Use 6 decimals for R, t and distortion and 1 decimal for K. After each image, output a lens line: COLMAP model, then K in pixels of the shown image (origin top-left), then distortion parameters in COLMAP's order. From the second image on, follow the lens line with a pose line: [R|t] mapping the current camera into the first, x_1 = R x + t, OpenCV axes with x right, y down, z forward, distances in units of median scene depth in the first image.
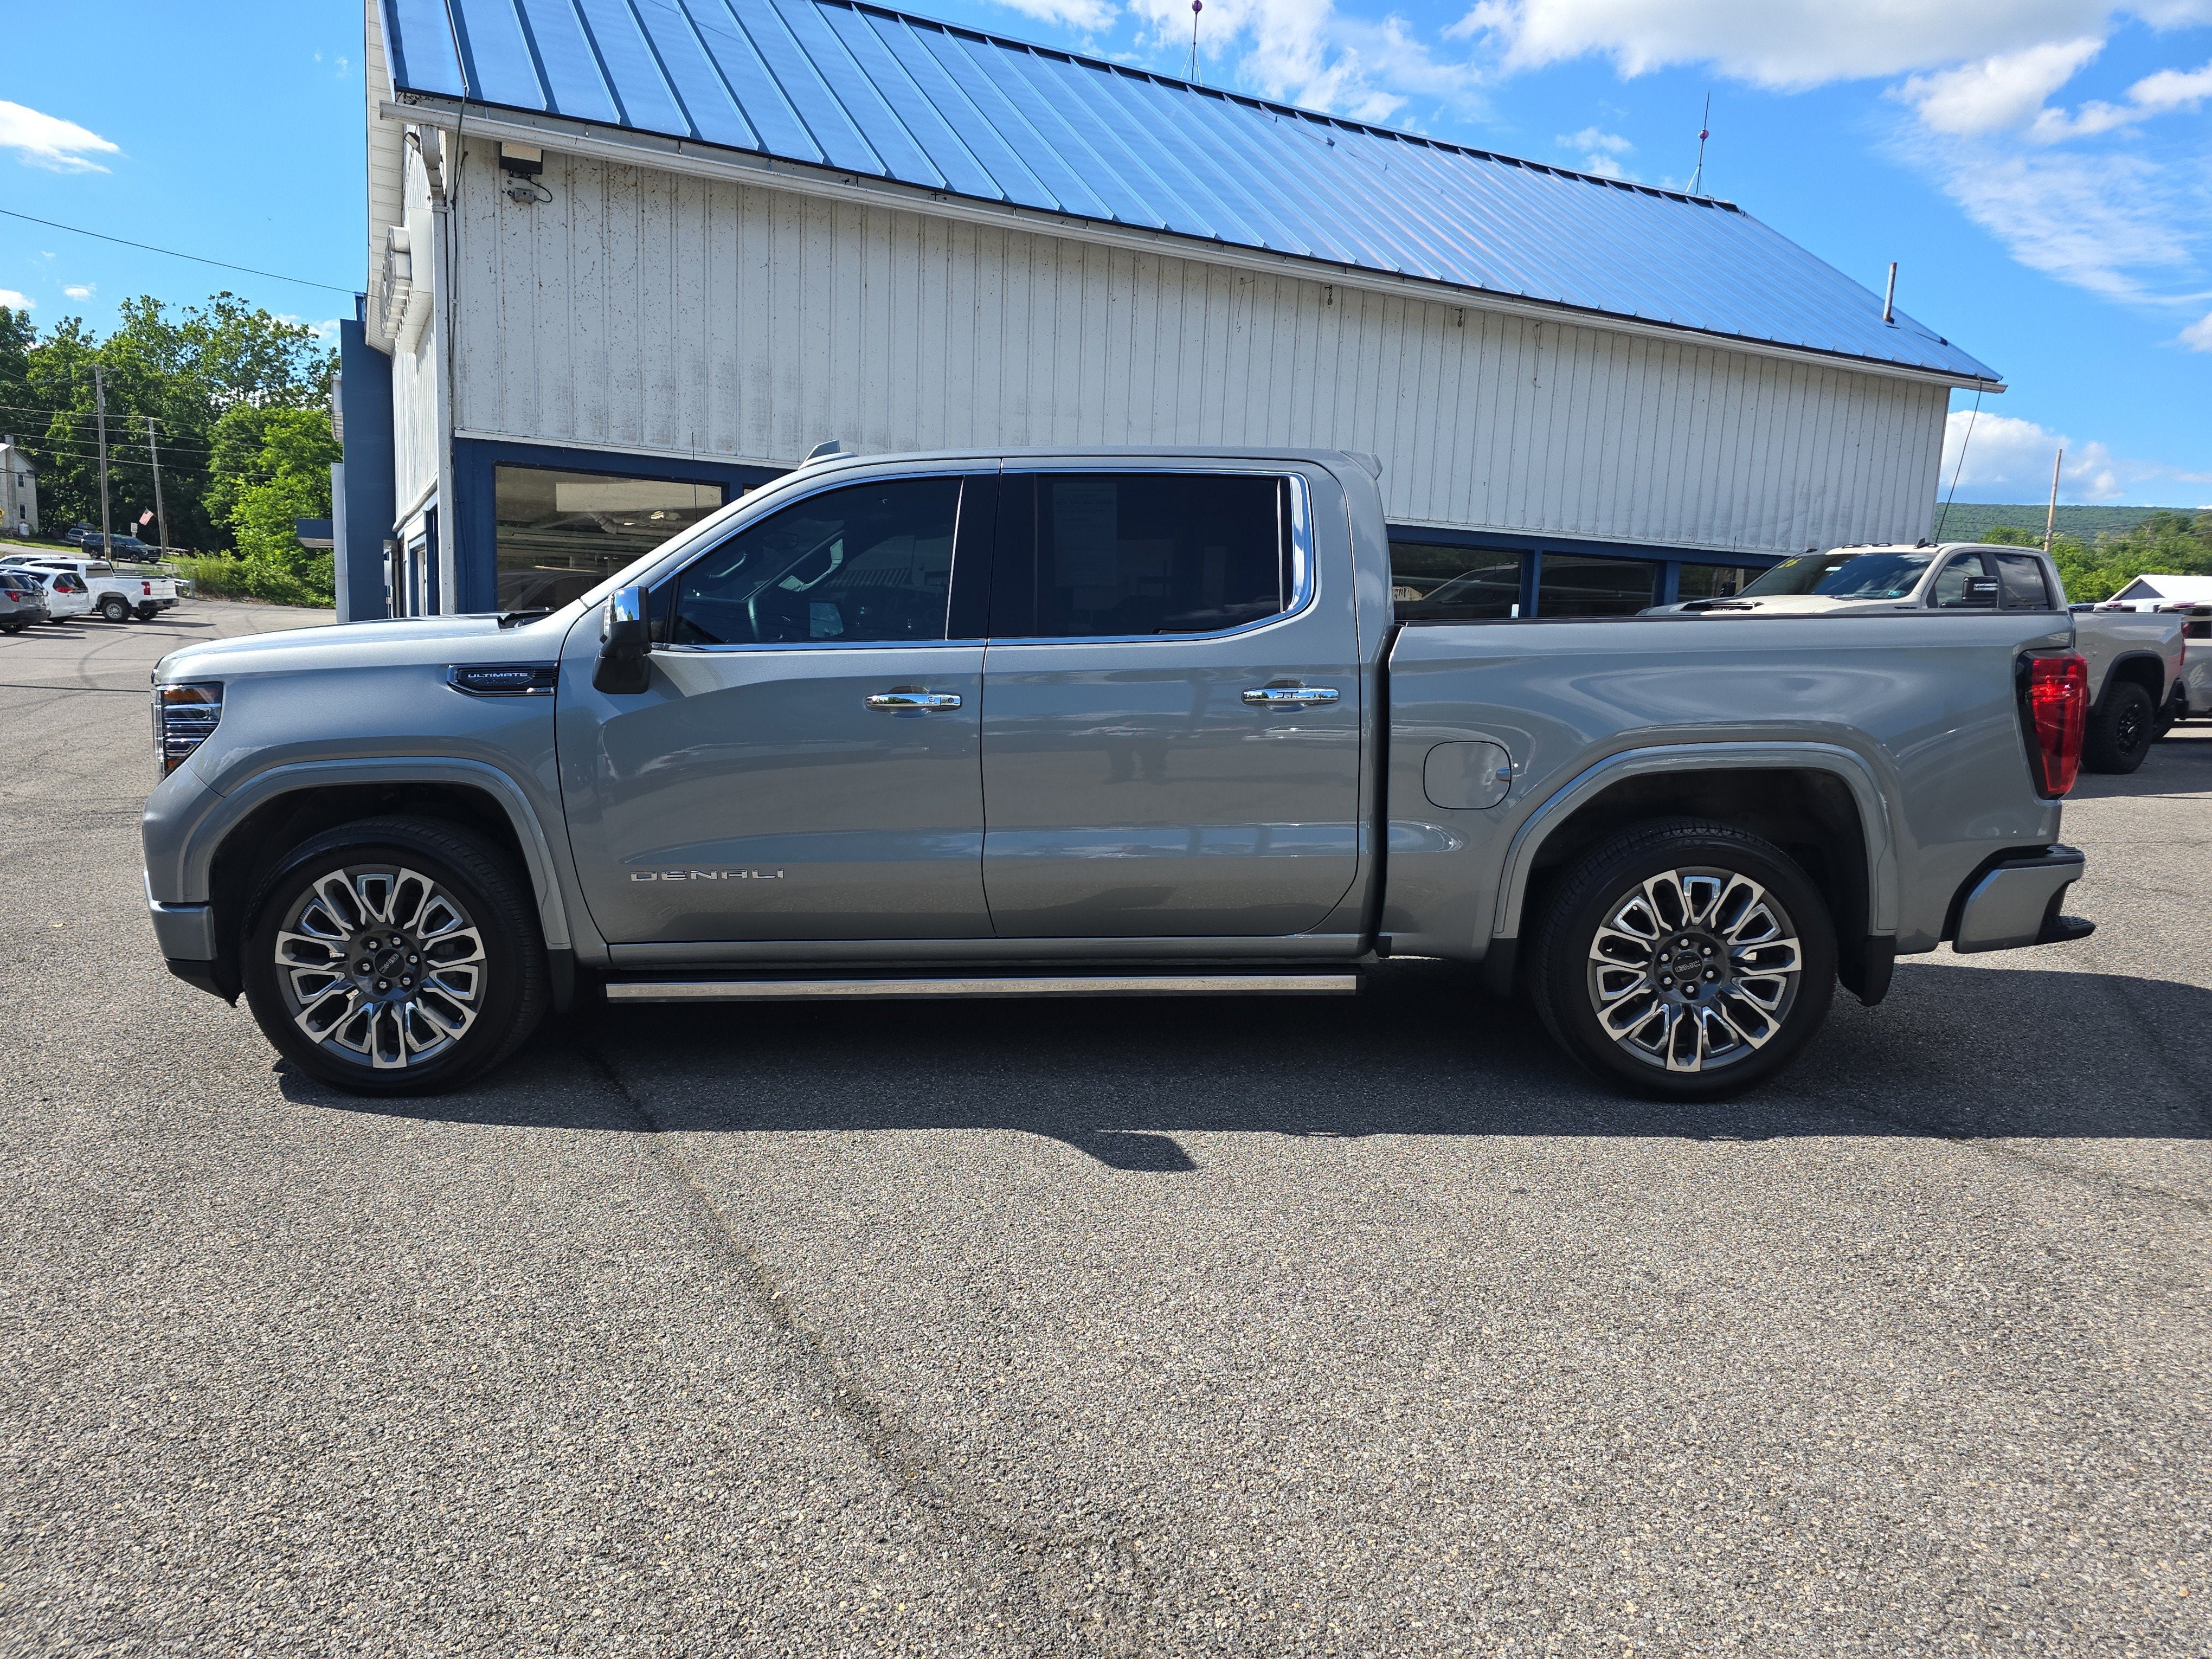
lens RADIAL K [[1500.8, 0, 1107.4], [0, 1500.8, 878.9], [0, 0, 1]] dist [0.042743, -0.040103]
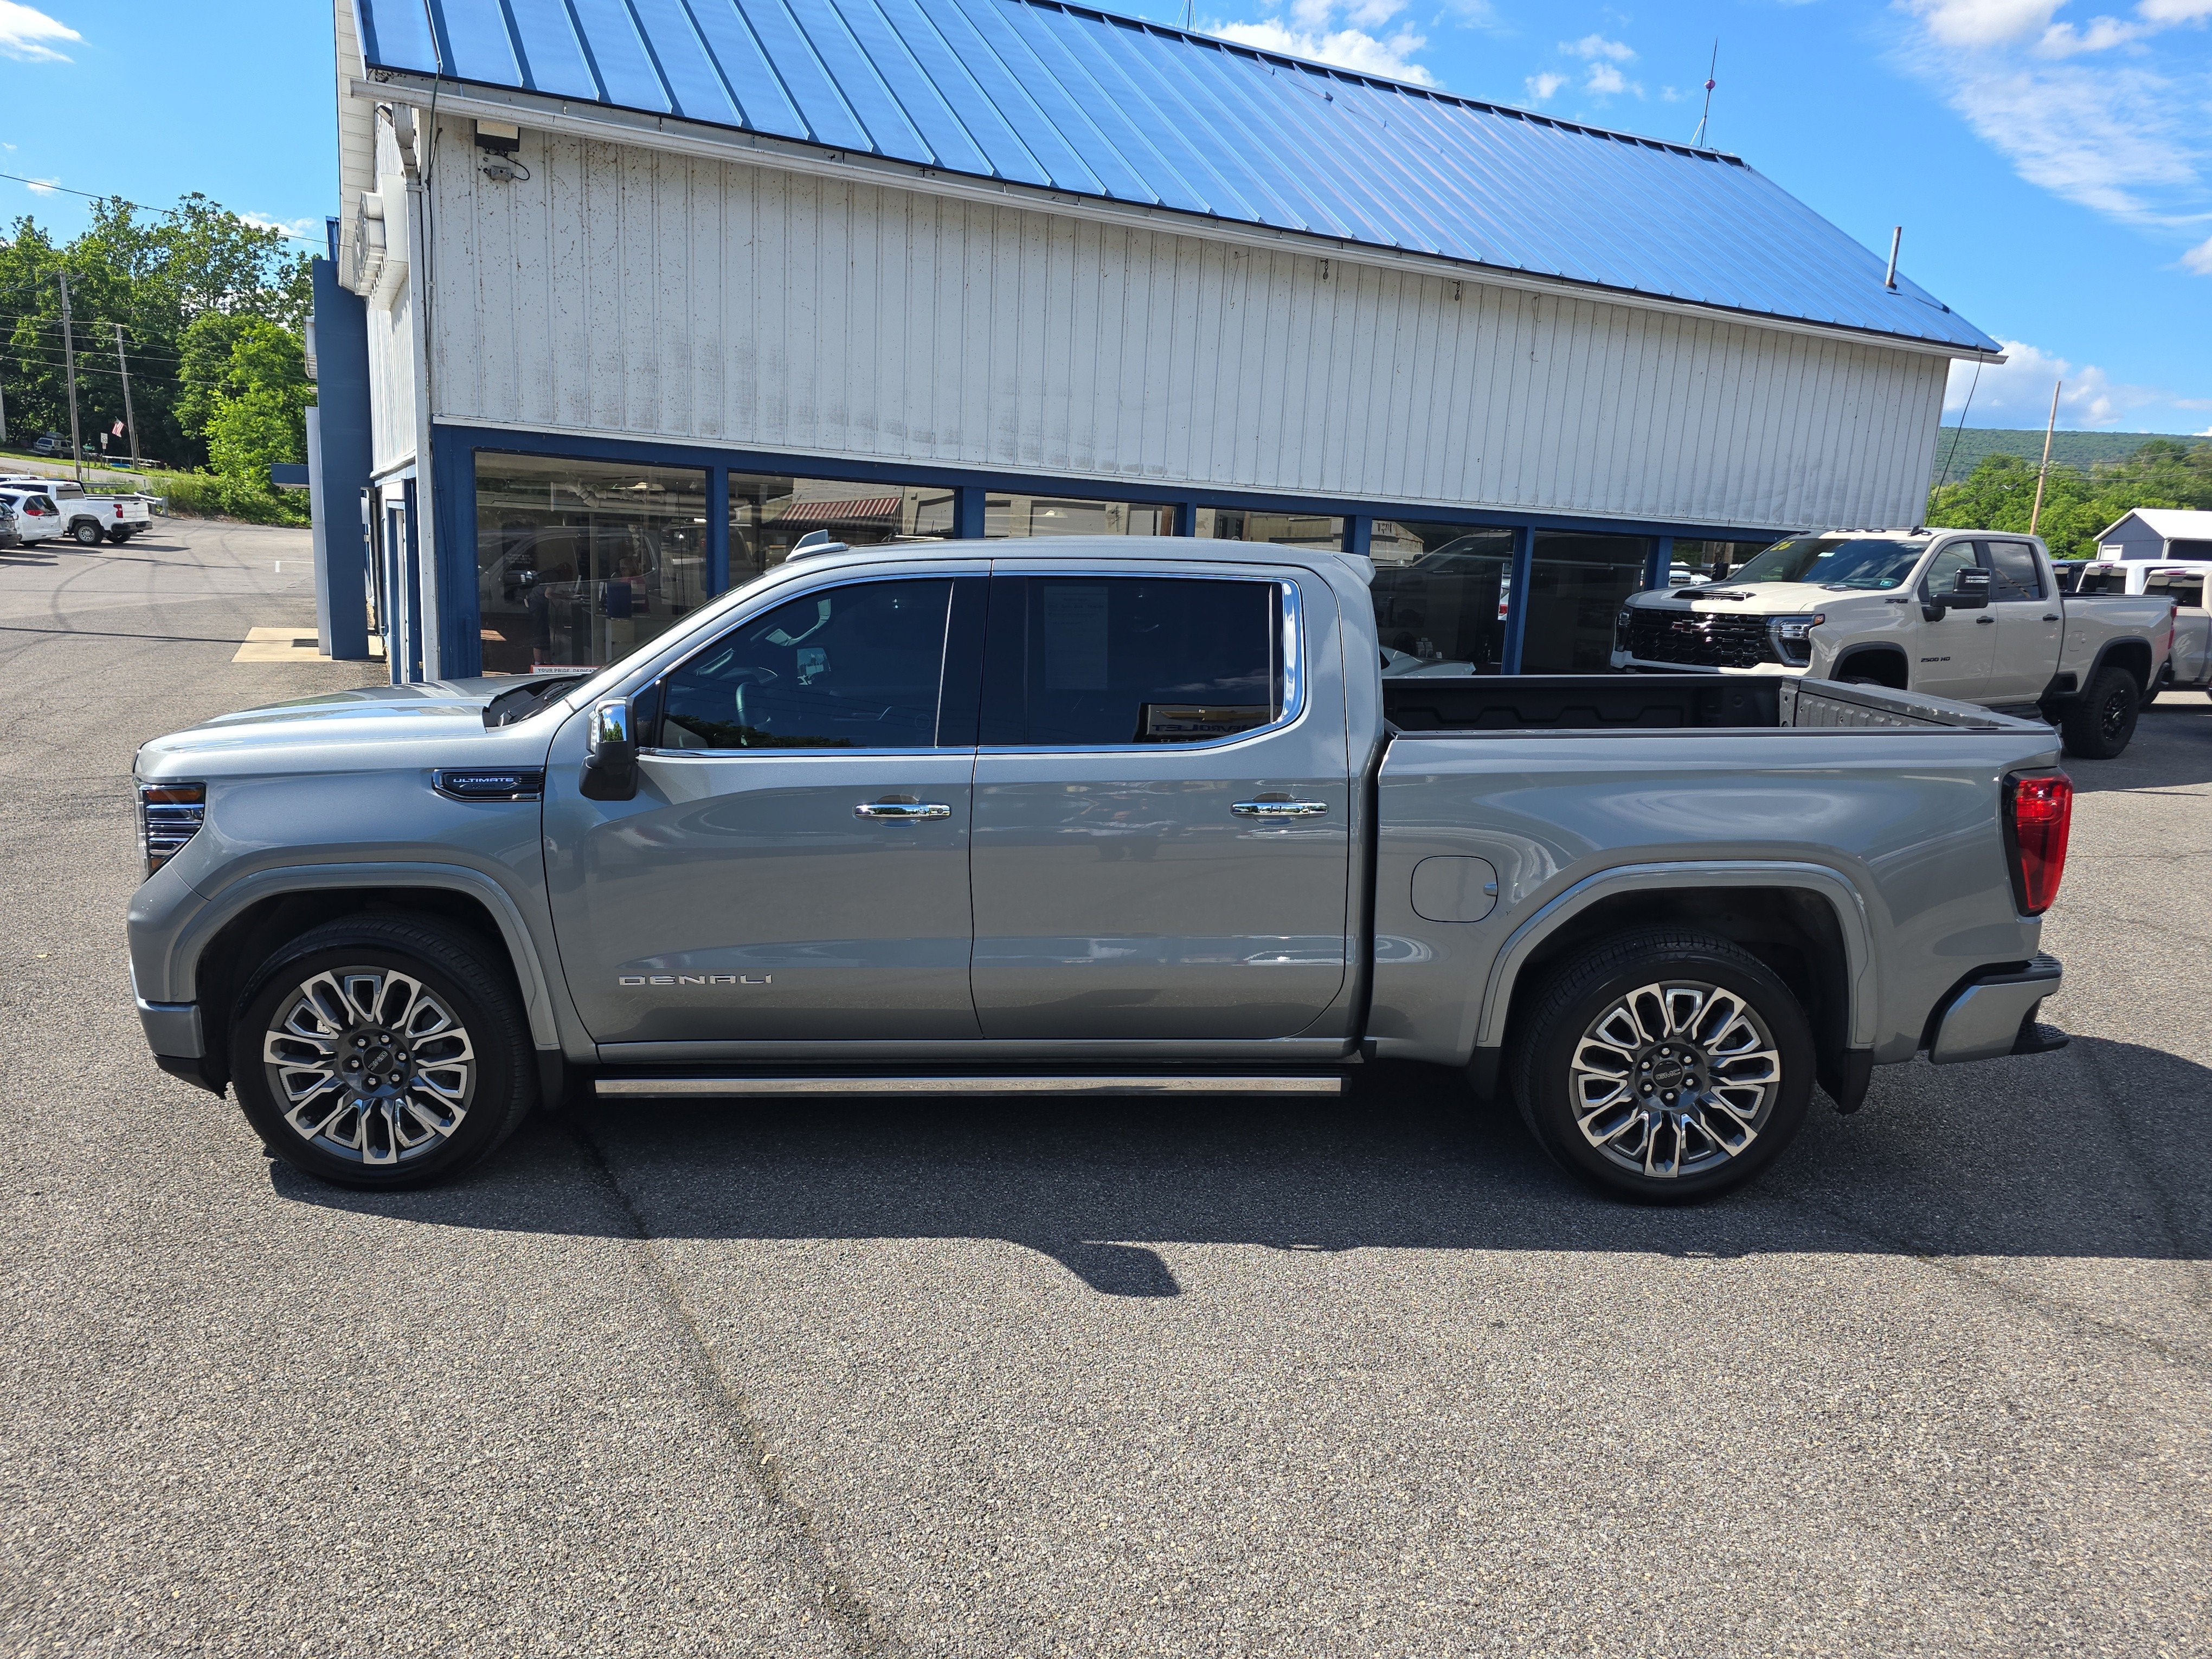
lens RADIAL K [[1500.7, 0, 1107.3], [0, 1500.7, 878.1], [0, 0, 1]] dist [0.036905, -0.032382]
pose [[0.999917, 0.008463, 0.009694, -0.002033], [-0.008973, 0.998506, 0.053907, -0.122028], [-0.009224, -0.053989, 0.998499, 0.001519]]
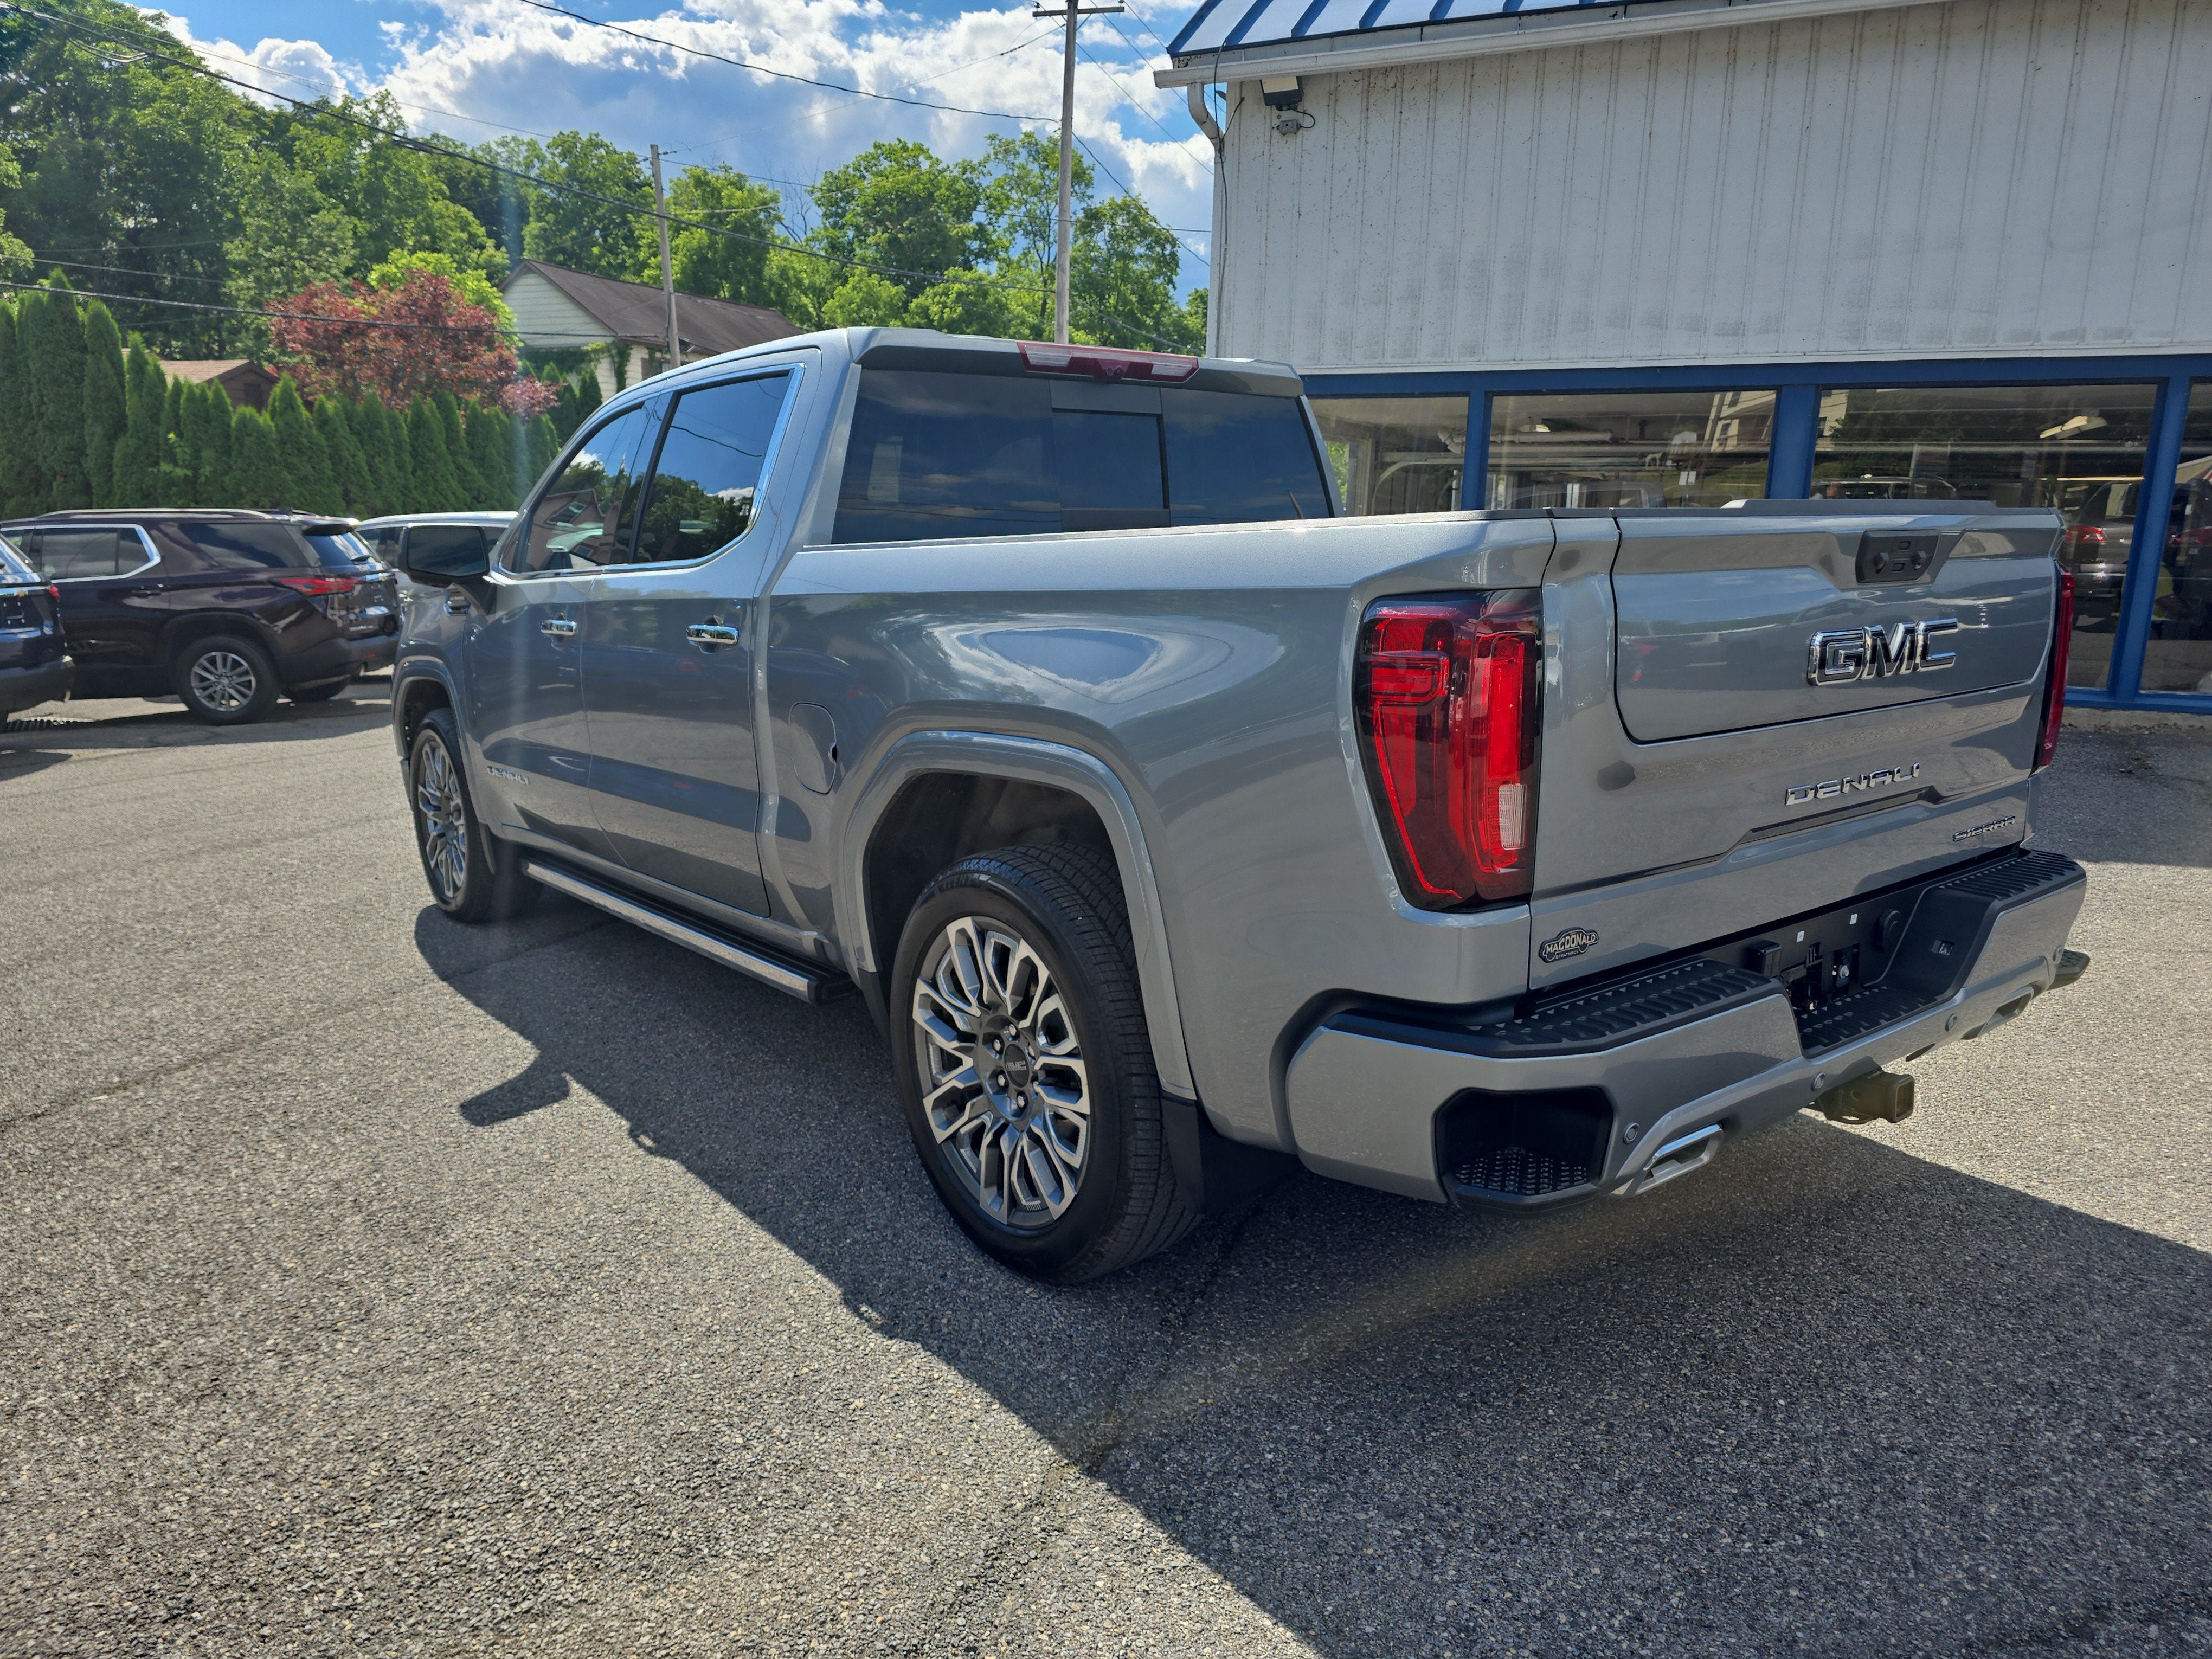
lens RADIAL K [[1492.3, 0, 1113.1], [0, 1492.3, 879.7], [0, 0, 1]] dist [0.052852, -0.055857]
pose [[0.627673, 0.155200, -0.762850, 0.882918], [-0.114438, 0.987675, 0.106781, -0.096850], [0.770020, 0.020275, 0.637698, 0.600027]]
